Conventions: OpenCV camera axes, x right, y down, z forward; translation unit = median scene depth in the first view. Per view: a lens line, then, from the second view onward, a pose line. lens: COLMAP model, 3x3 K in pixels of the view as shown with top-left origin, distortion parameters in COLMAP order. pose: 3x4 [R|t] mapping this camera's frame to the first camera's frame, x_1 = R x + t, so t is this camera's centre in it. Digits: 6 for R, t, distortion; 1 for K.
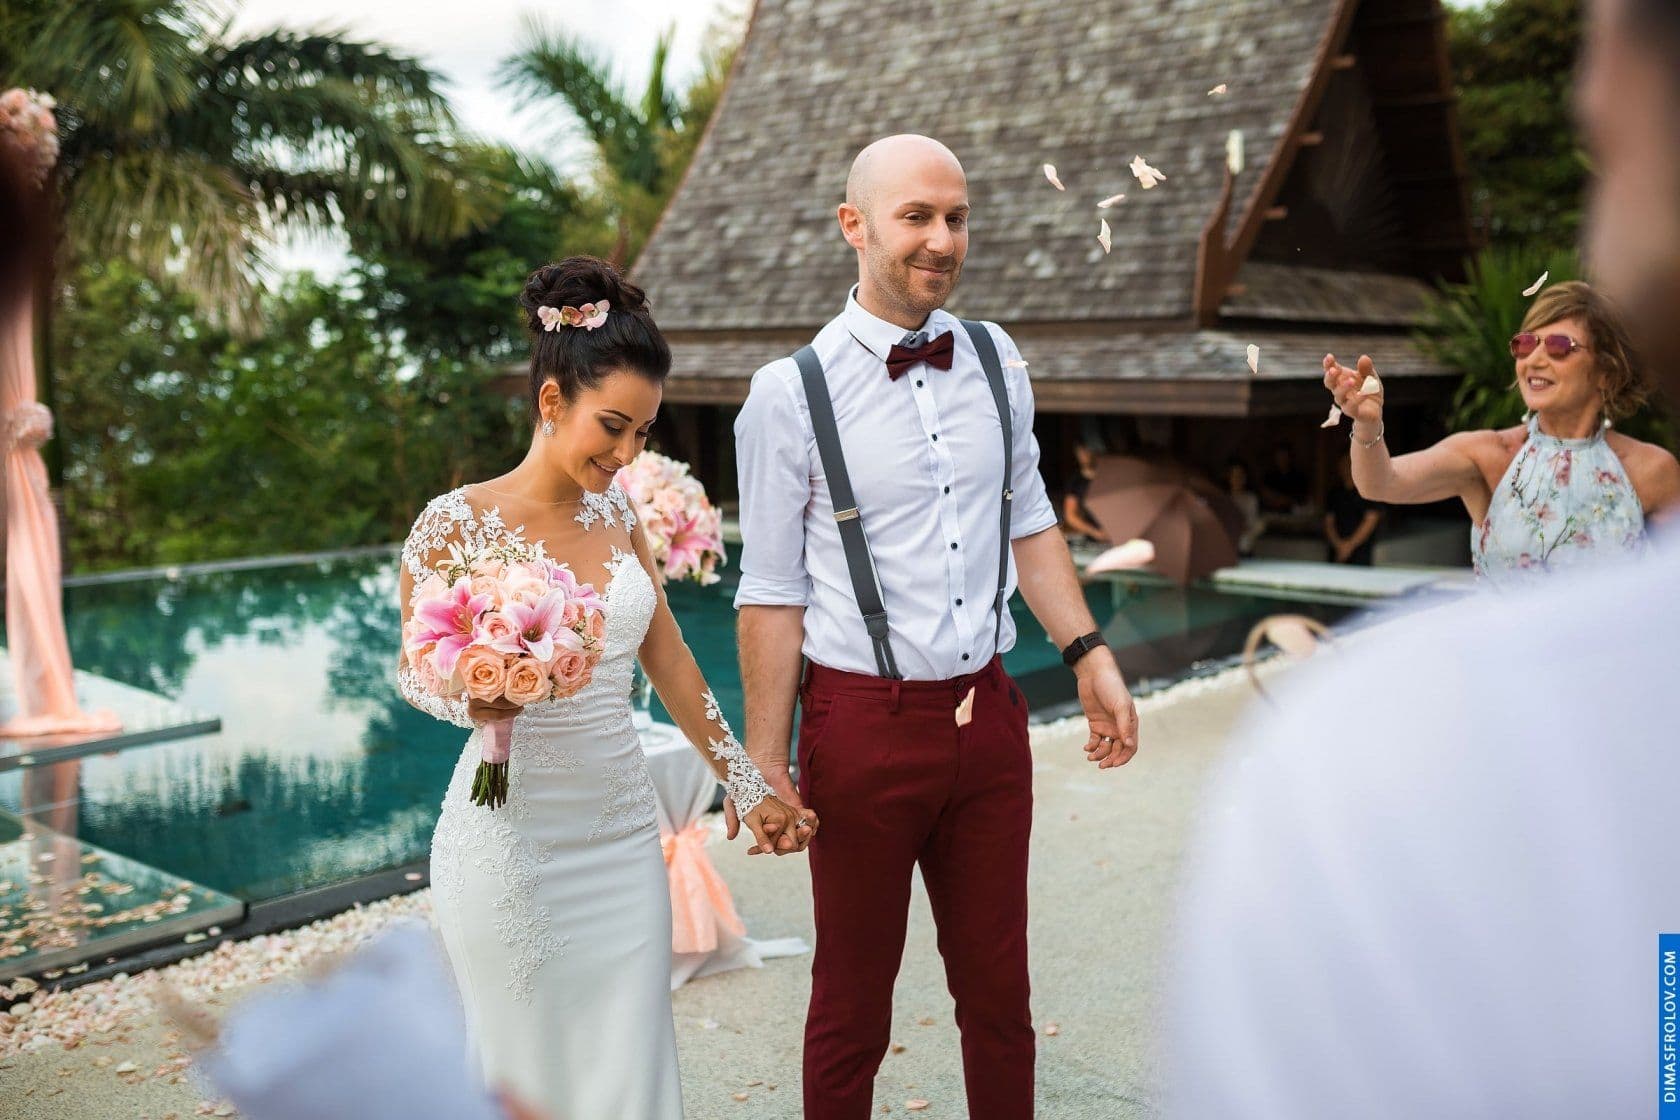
lens RADIAL K [[1577.0, 0, 833.1], [0, 1577.0, 557.6], [0, 0, 1]] dist [-0.039260, 0.025666]
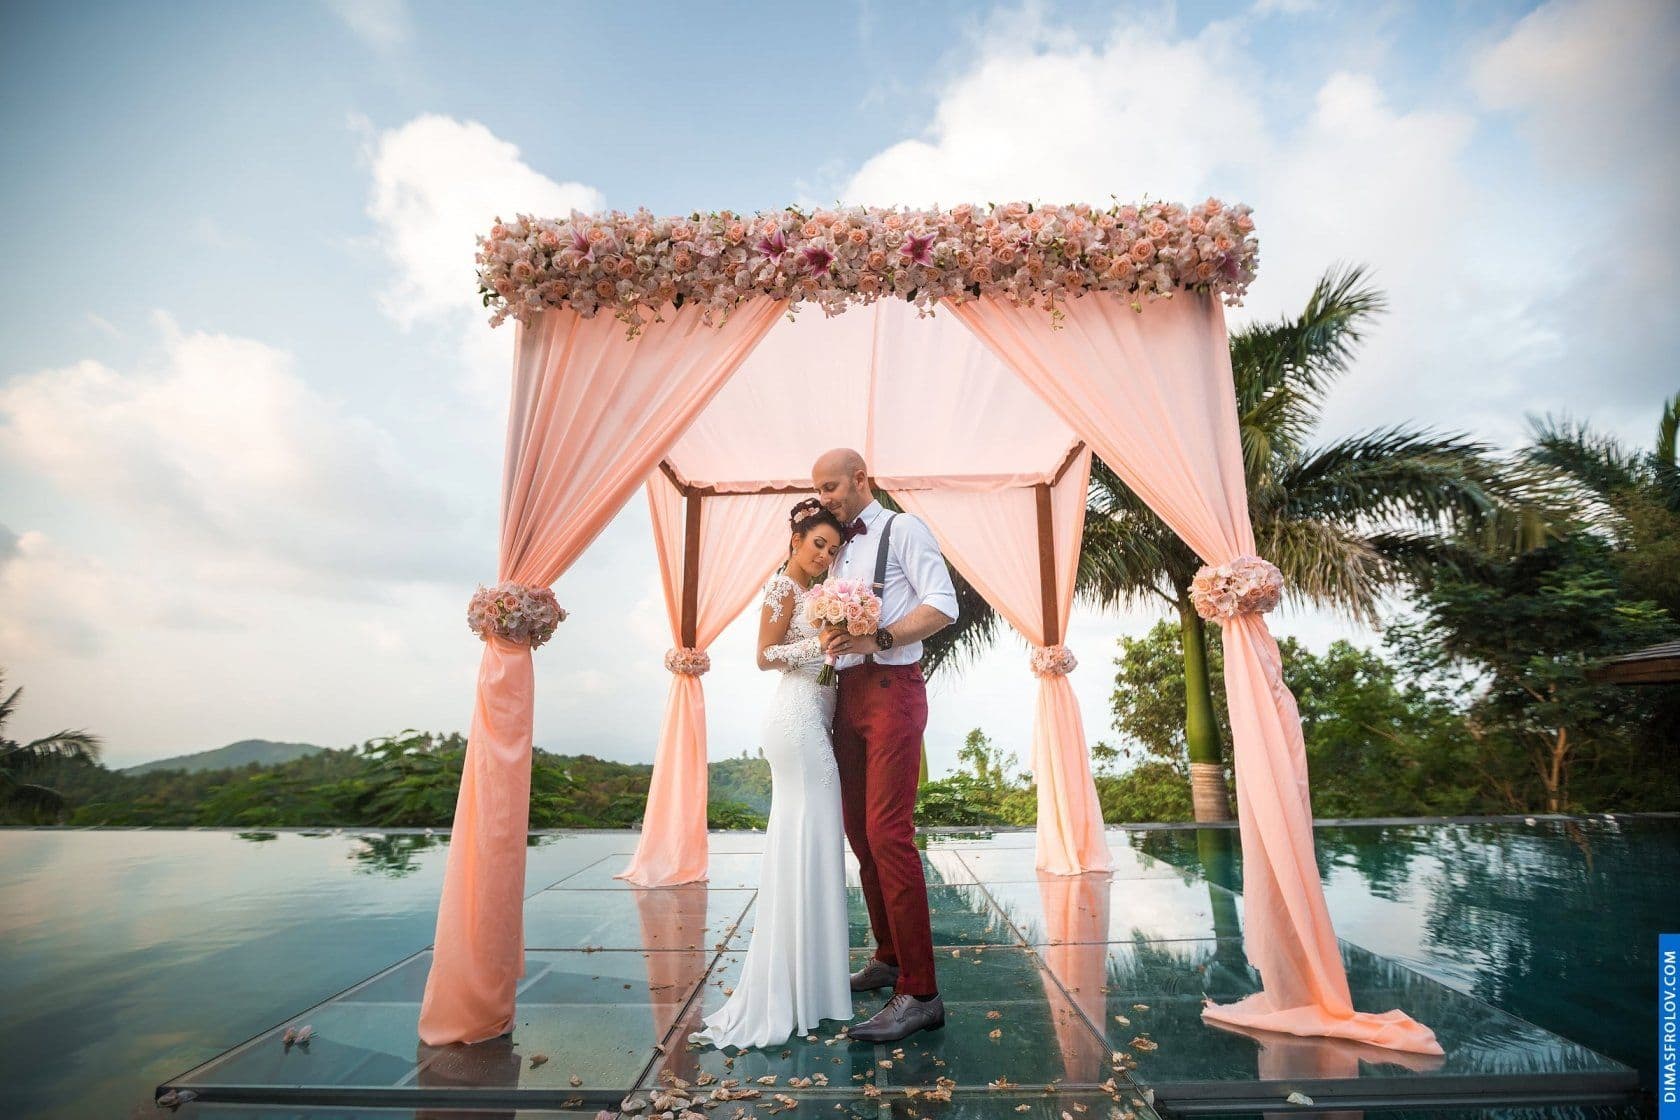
lens RADIAL K [[758.3, 0, 837.5], [0, 758.3, 560.8], [0, 0, 1]] dist [-0.048094, 0.009460]
pose [[0.628745, -0.182435, -0.755908, -0.150227], [-0.081426, 0.951299, -0.297320, 0.012536], [0.773337, 0.248489, 0.583270, 0.258516]]
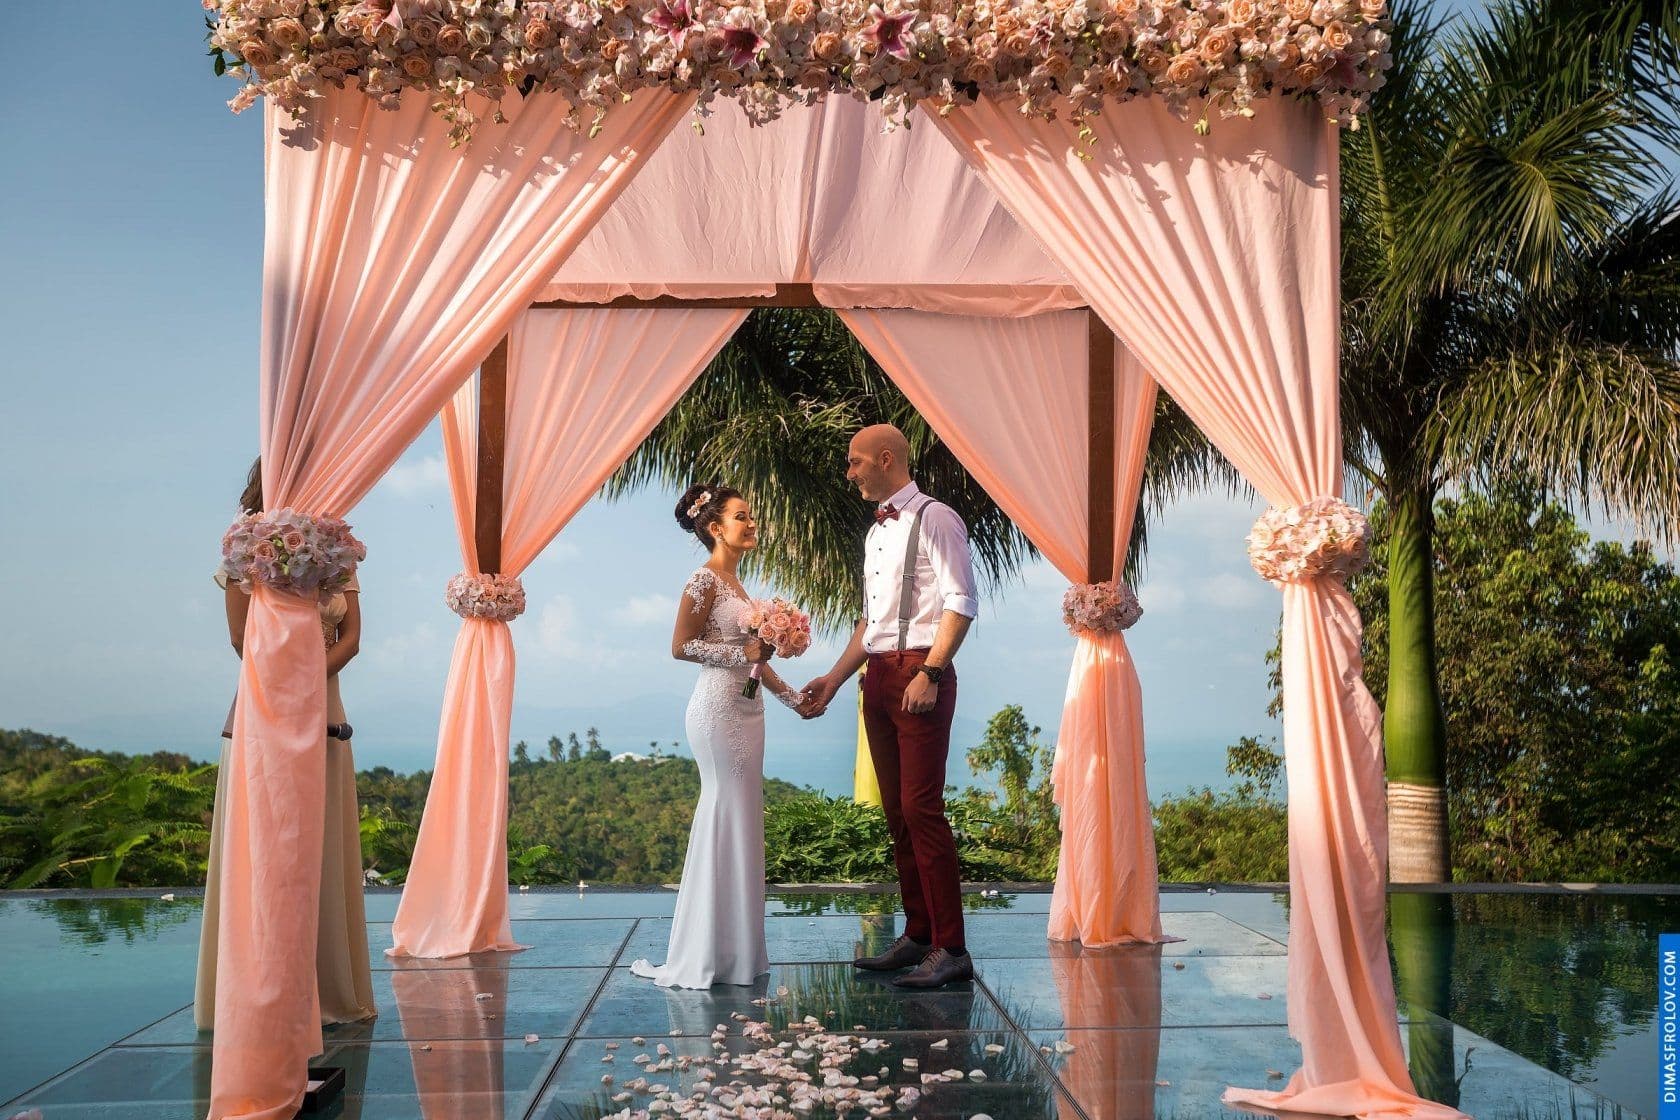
lens RADIAL K [[1629.8, 0, 829.7], [0, 1629.8, 567.9], [0, 0, 1]] dist [0.024635, 0.086441]
pose [[0.679964, -0.065478, -0.730316, -0.086046], [-0.088985, 0.981274, -0.170828, 0.017570], [0.727826, 0.181144, 0.661405, 0.199676]]
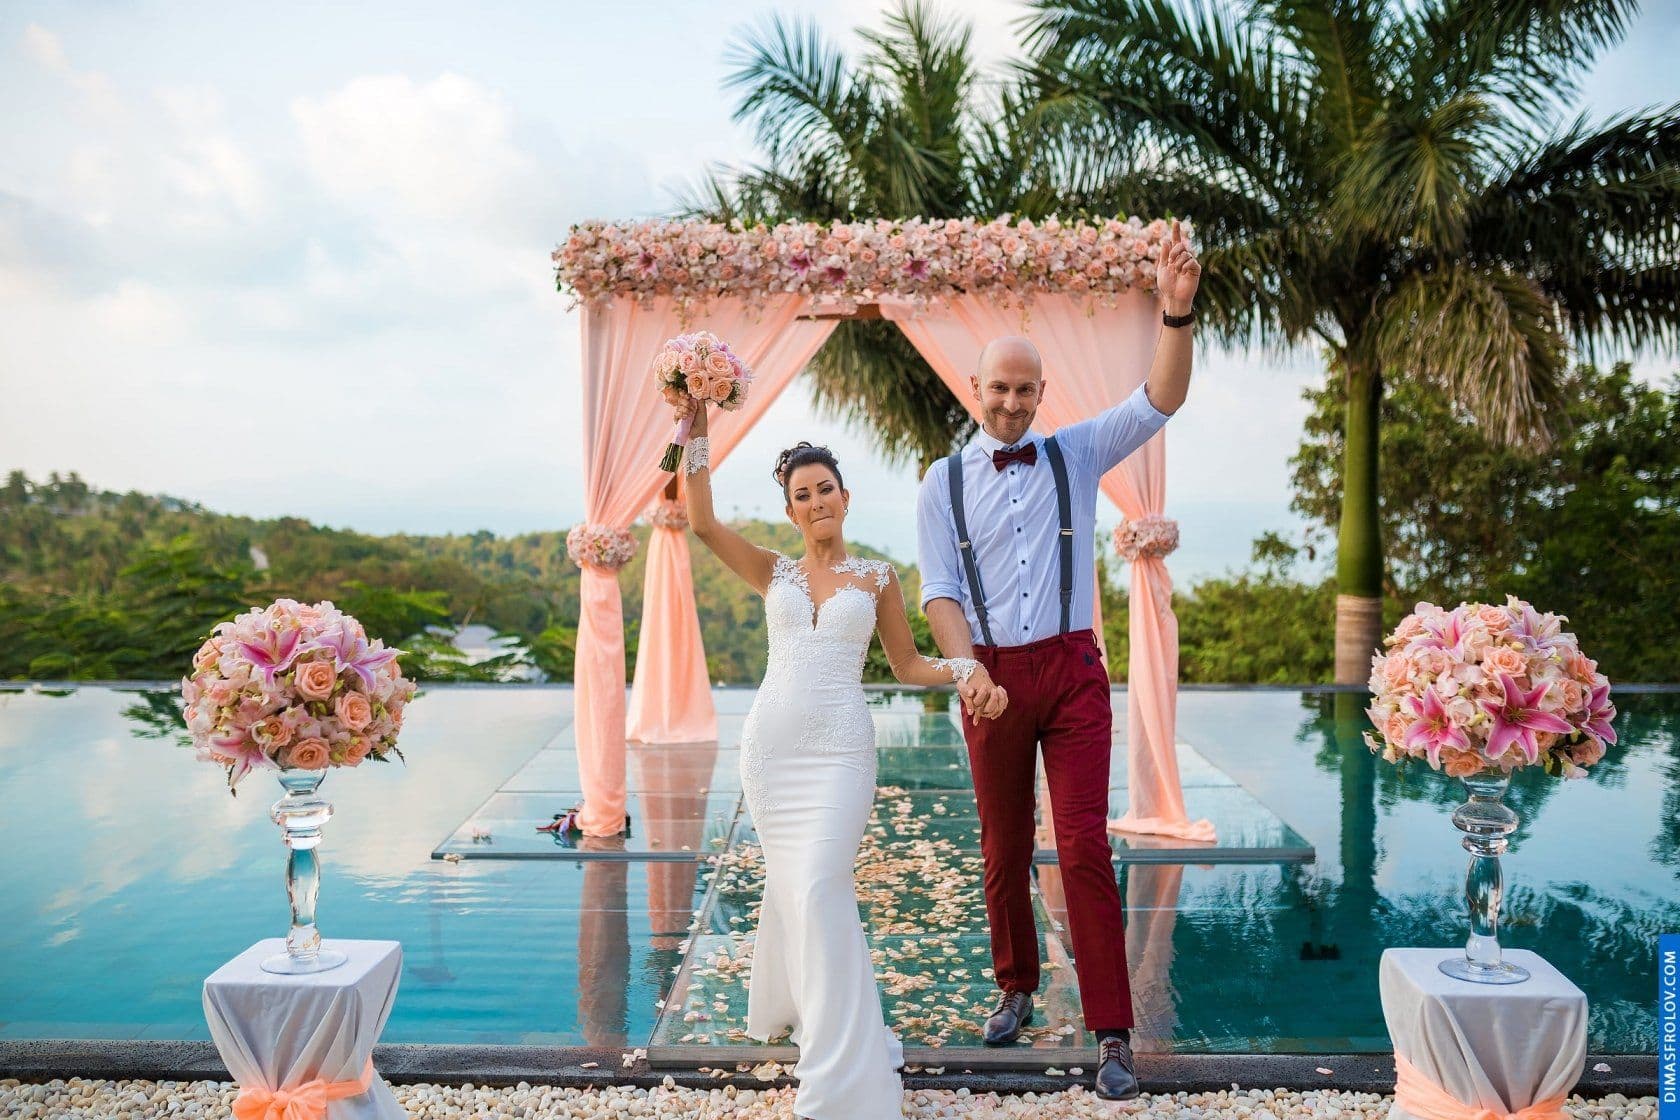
lens RADIAL K [[1577.0, 0, 833.1], [0, 1577.0, 557.6], [0, 0, 1]] dist [-0.039260, 0.025666]
pose [[0.644605, 0.037313, -0.763605, 0.062233], [-0.091657, 0.995376, -0.028734, -0.008624], [0.759002, 0.088512, 0.645044, 0.066633]]
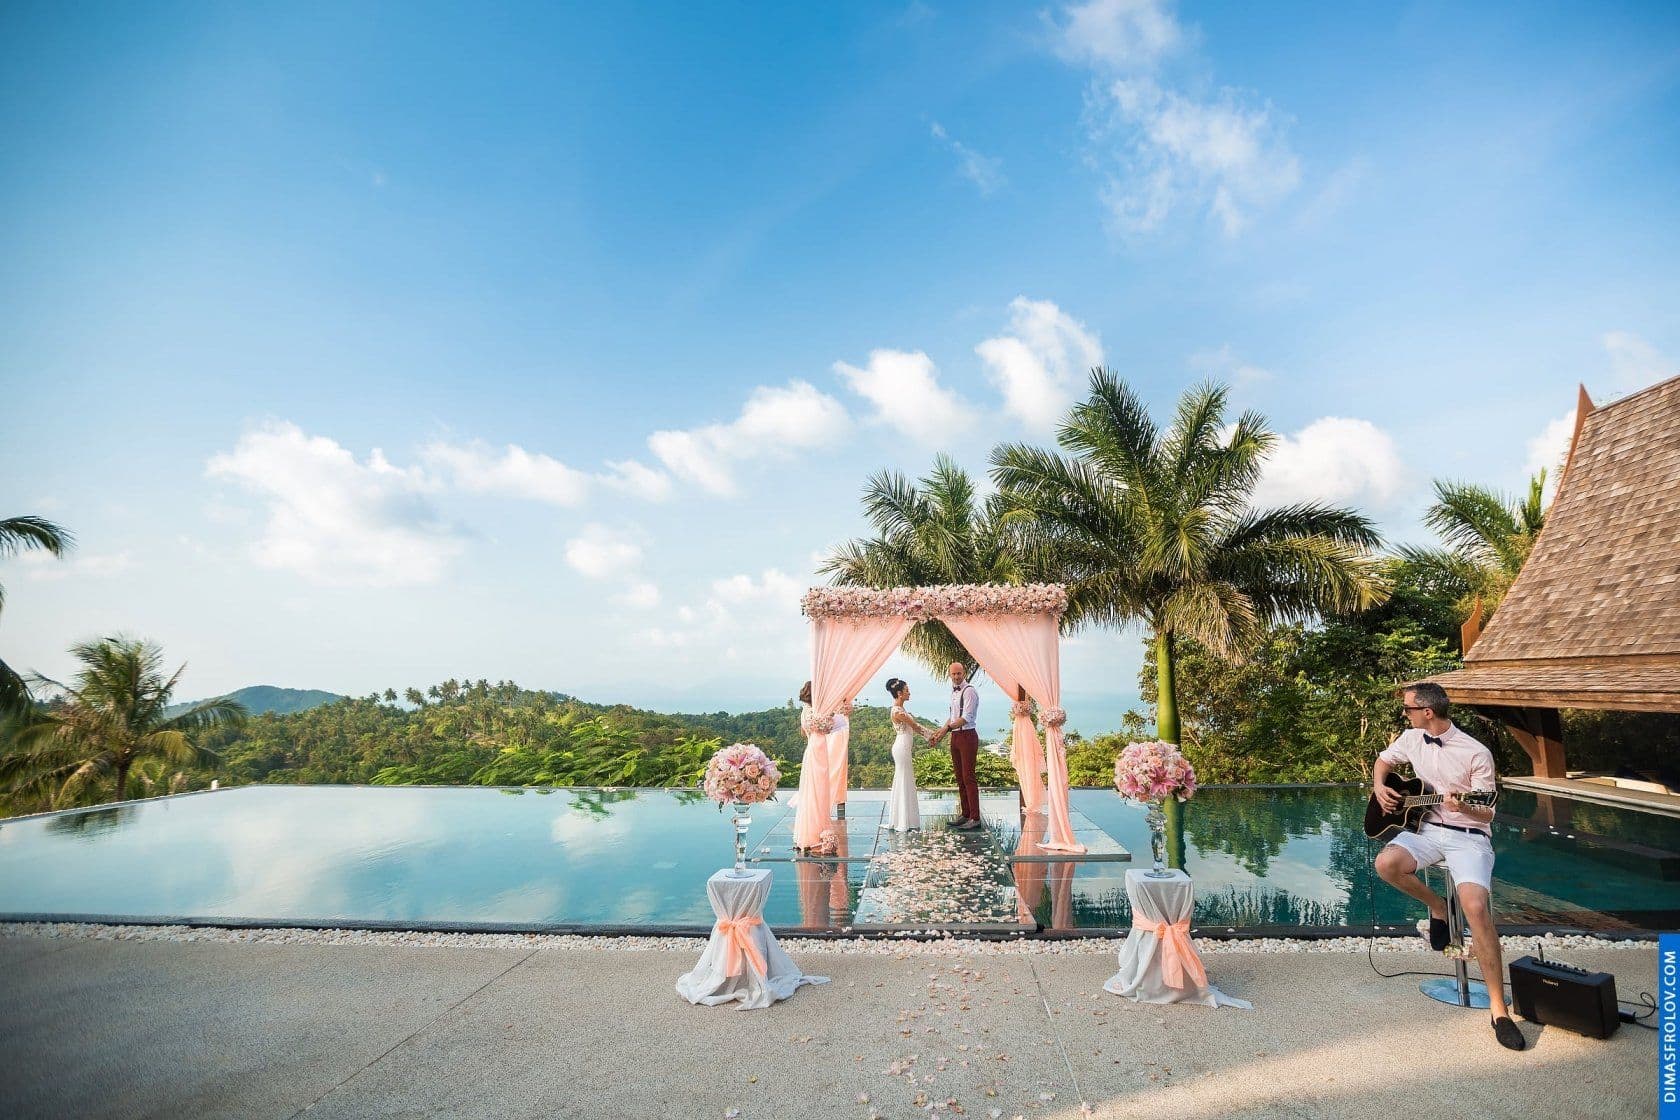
lens RADIAL K [[825.5, 0, 892.9], [0, 825.5, 548.5], [0, 0, 1]] dist [-0.063680, 0.031225]
pose [[0.631493, -0.130391, -0.764339, 0.141003], [-0.086172, 0.967851, -0.236303, -0.005758], [0.770578, 0.215089, 0.599955, -0.009149]]
